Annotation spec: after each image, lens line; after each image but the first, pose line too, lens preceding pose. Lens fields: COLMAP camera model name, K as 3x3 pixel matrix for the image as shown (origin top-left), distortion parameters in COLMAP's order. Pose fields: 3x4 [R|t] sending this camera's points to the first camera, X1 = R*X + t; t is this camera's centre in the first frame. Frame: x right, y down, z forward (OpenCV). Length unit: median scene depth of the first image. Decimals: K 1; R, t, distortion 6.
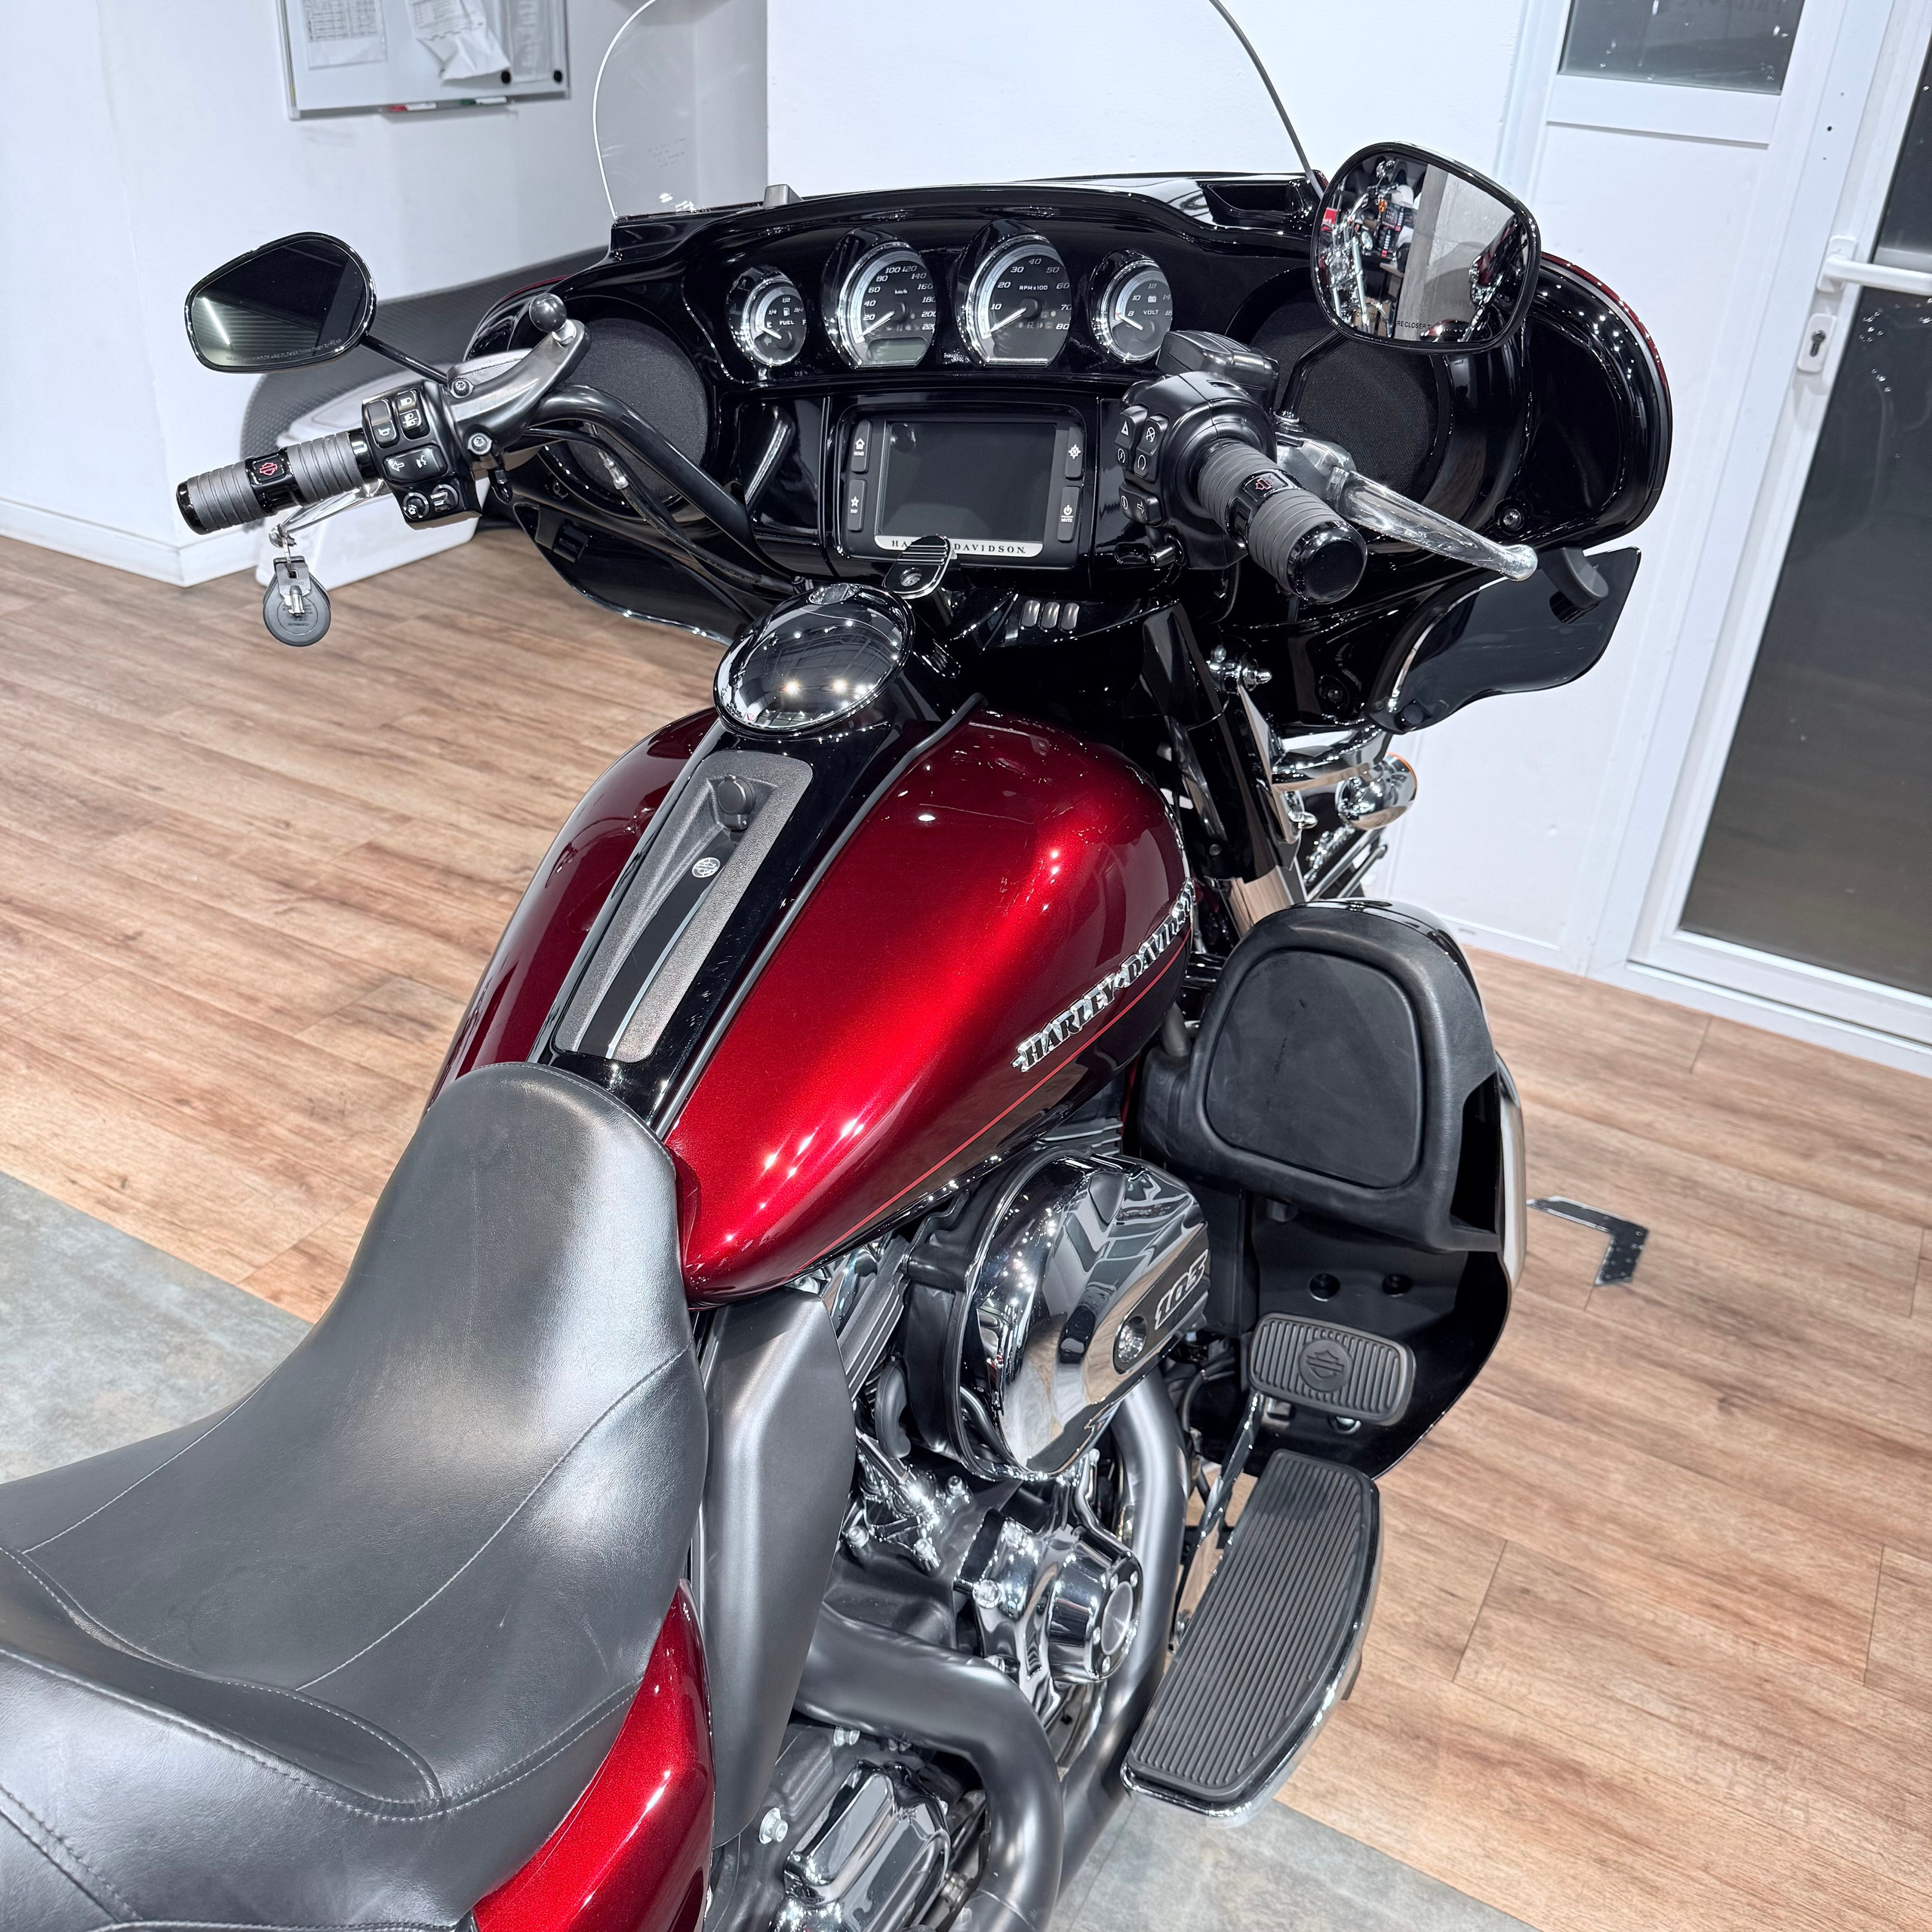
lens RADIAL K [[1817.1, 0, 966.0], [0, 1817.1, 966.0], [0, 0, 1]] dist [0.046345, -0.073241]
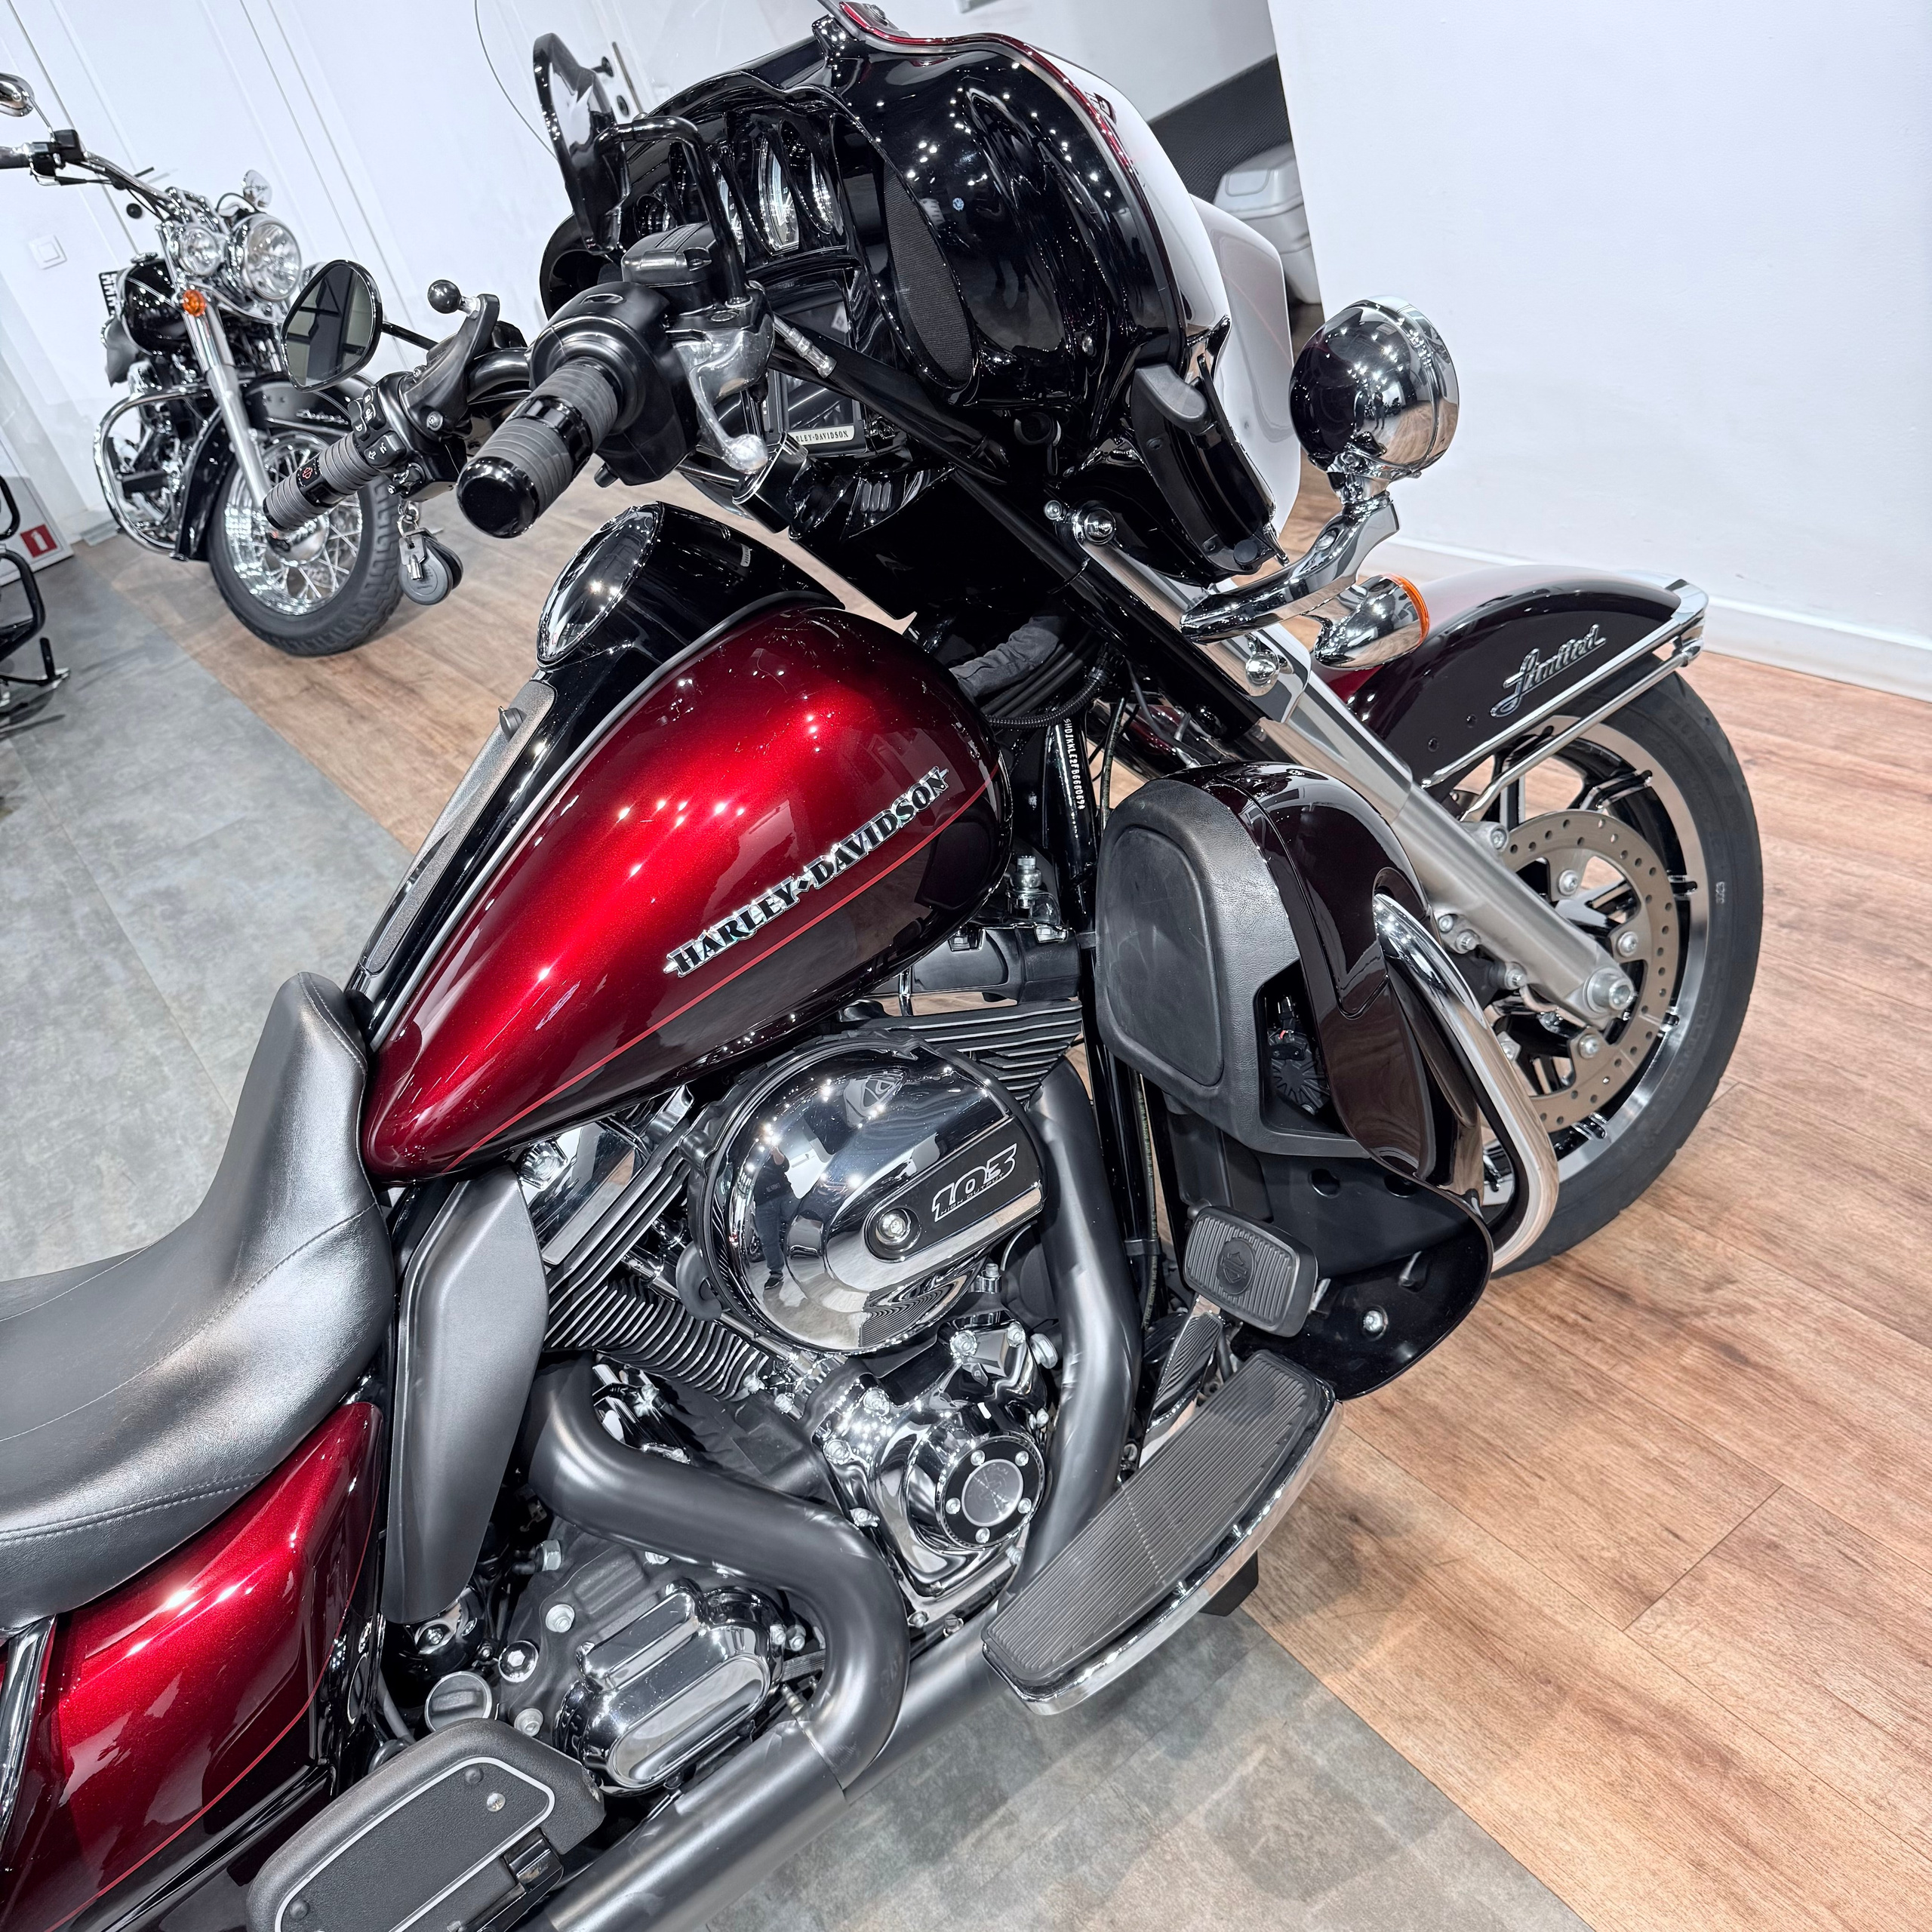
lens RADIAL K [[1814.5, 0, 950.0], [0, 1814.5, 969.9], [0, 0, 1]] dist [0.039709, -0.055052]
pose [[0.836077, -0.002897, -0.548605, 0.527133], [0.062590, 0.993960, 0.090139, -0.022146], [0.545031, -0.109700, 0.831208, 0.151884]]
